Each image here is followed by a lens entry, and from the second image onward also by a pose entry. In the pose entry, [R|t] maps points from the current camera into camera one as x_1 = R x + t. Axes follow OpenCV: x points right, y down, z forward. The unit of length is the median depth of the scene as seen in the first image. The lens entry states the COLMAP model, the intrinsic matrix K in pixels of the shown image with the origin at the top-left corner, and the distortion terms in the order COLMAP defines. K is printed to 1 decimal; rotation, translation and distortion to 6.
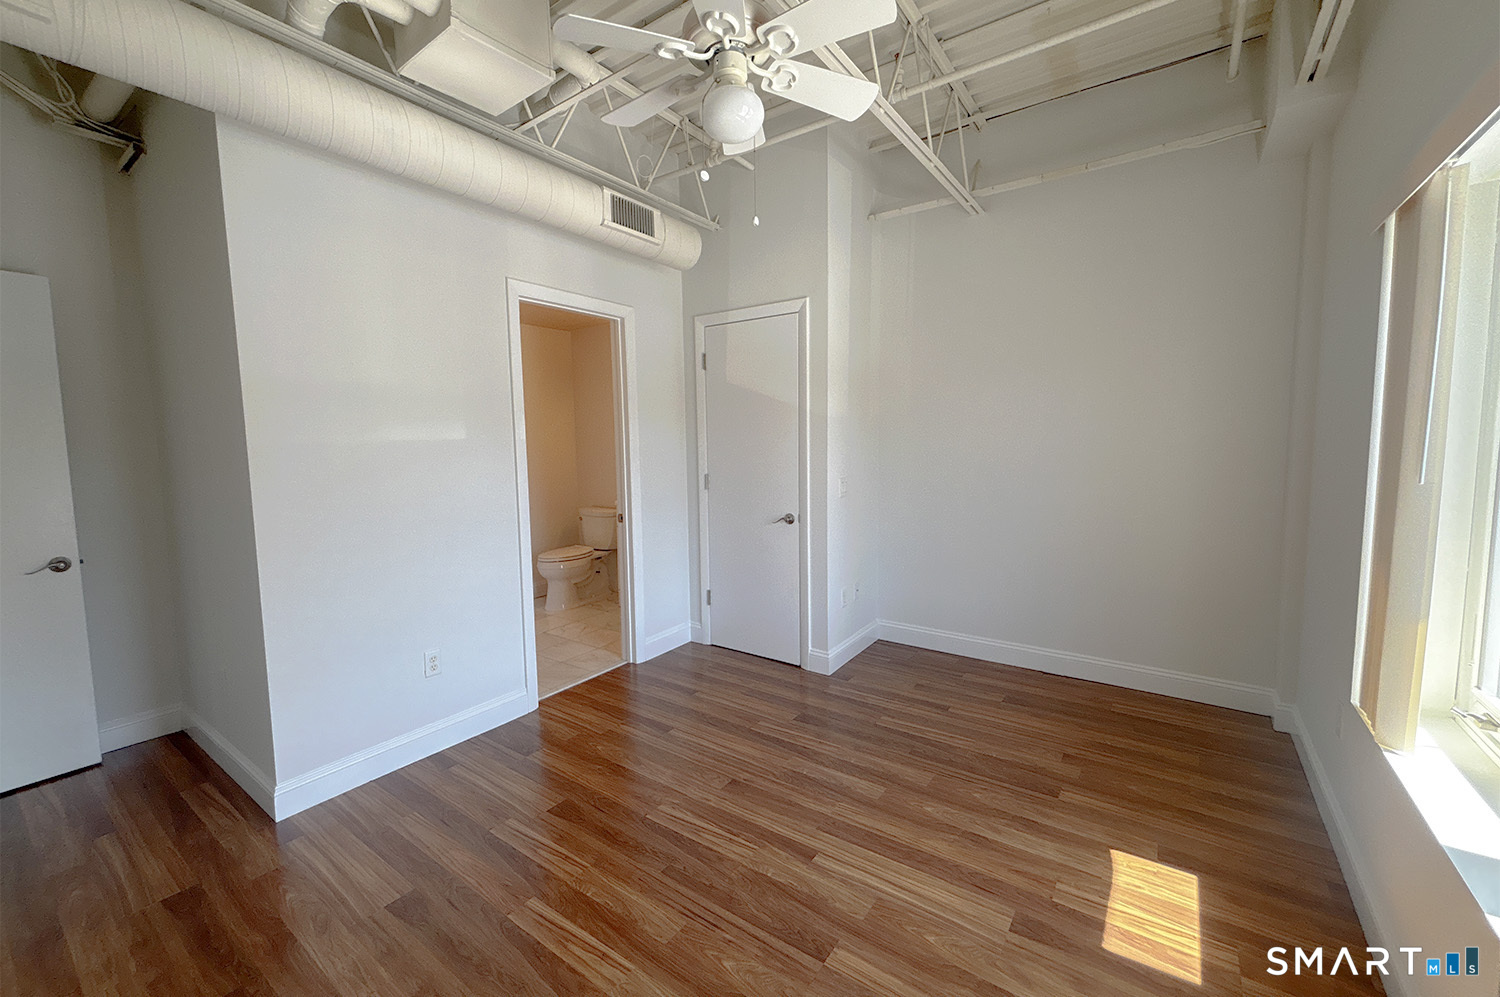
lens RADIAL K [[596.4, 0, 752.8], [0, 596.4, 492.6], [0, 0, 1]] dist [-0.000129, -0.000108]
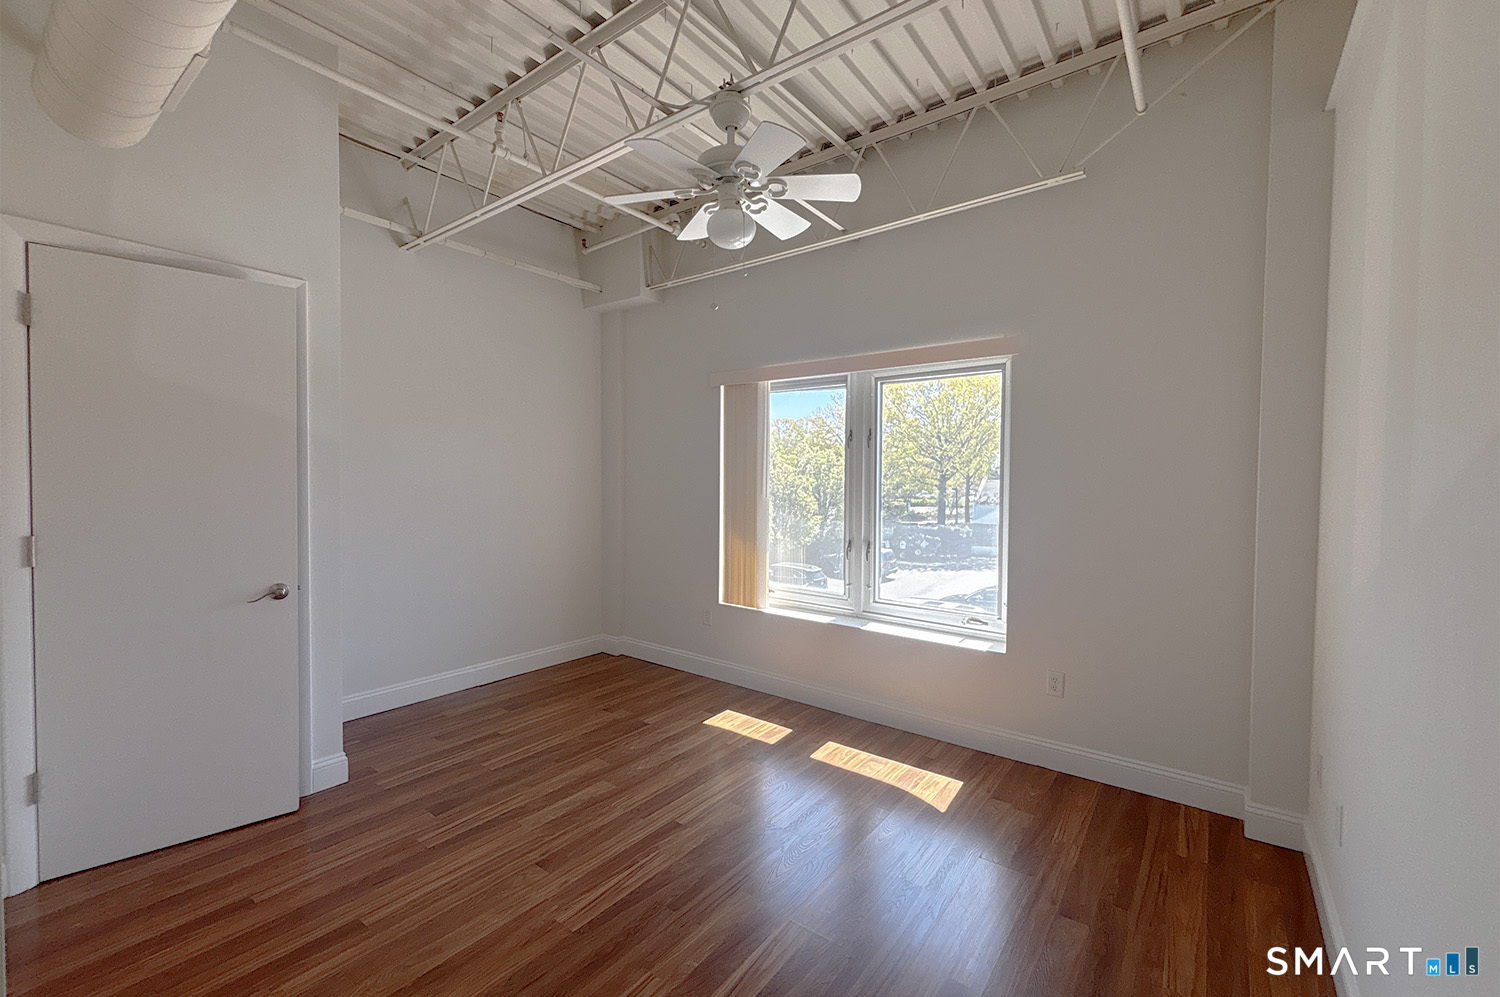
lens RADIAL K [[618.8, 0, 751.5], [0, 618.8, 476.6], [0, 0, 1]] dist [-0.000502, 0.000009]
pose [[0.038275, 0.014746, 0.999158, -0.832995], [0.080964, 0.996558, -0.017809, -0.028629], [-0.995982, 0.081577, 0.036949, 0.558940]]
